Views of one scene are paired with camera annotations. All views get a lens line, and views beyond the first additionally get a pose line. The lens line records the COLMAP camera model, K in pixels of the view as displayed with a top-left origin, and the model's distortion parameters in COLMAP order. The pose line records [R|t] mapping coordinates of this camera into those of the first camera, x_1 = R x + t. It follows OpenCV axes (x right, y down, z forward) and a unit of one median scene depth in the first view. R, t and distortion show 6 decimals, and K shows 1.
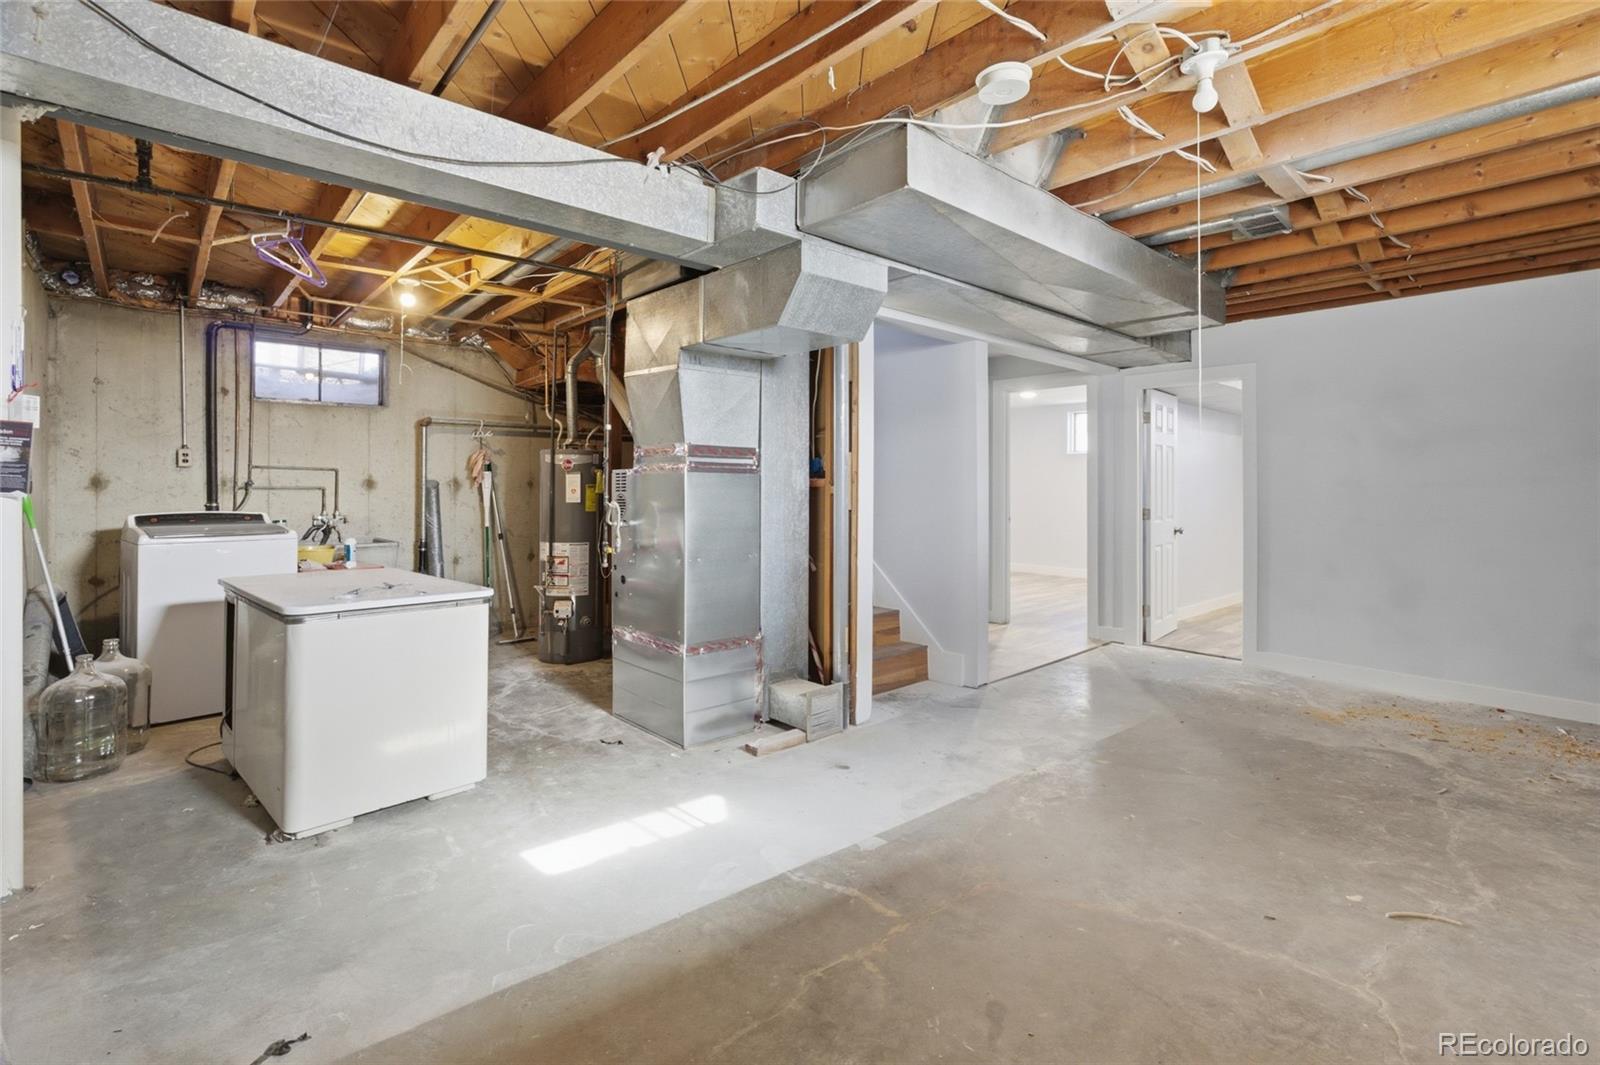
lens RADIAL K [[717.6, 0, 806.8], [0, 717.6, 500.2], [0, 0, 1]] dist [-0.002449, -0.000278]
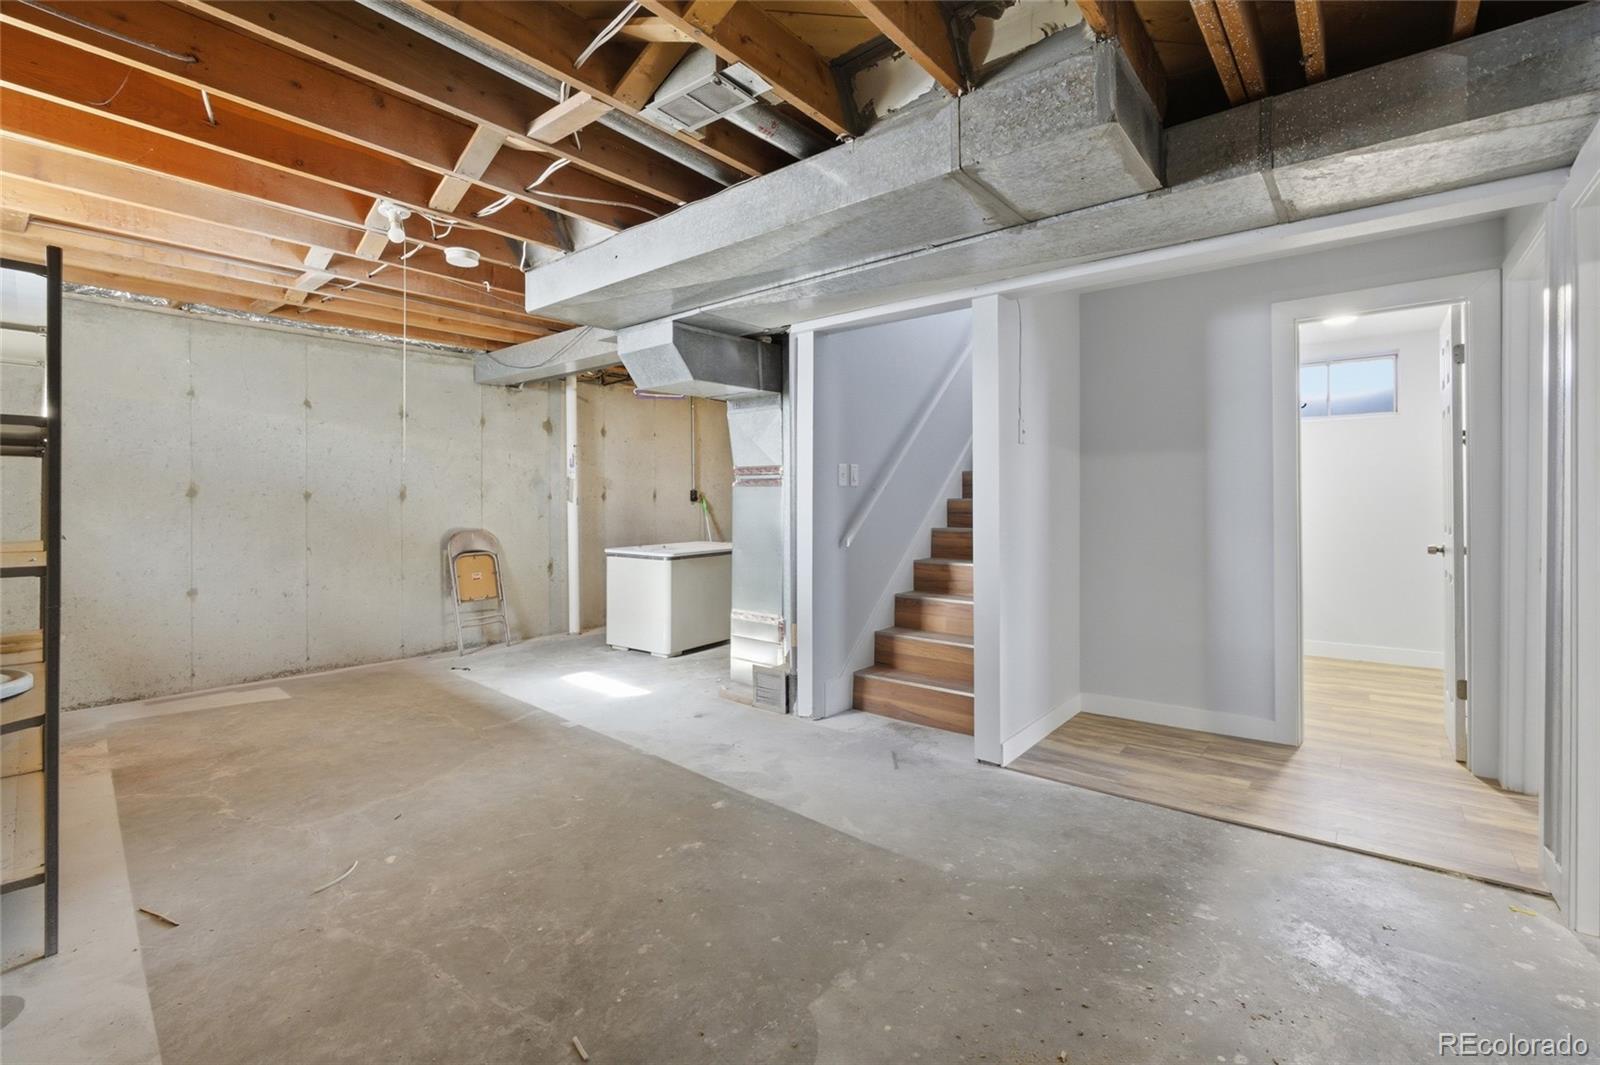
lens RADIAL K [[717.6, 0, 806.8], [0, 717.6, 500.2], [0, 0, 1]] dist [-0.002449, -0.000278]
pose [[0.142171, -0.000961, -0.989842, 1.669095], [-0.014515, 0.999890, -0.003056, -0.012038], [0.989736, 0.014802, 0.142141, 1.250793]]
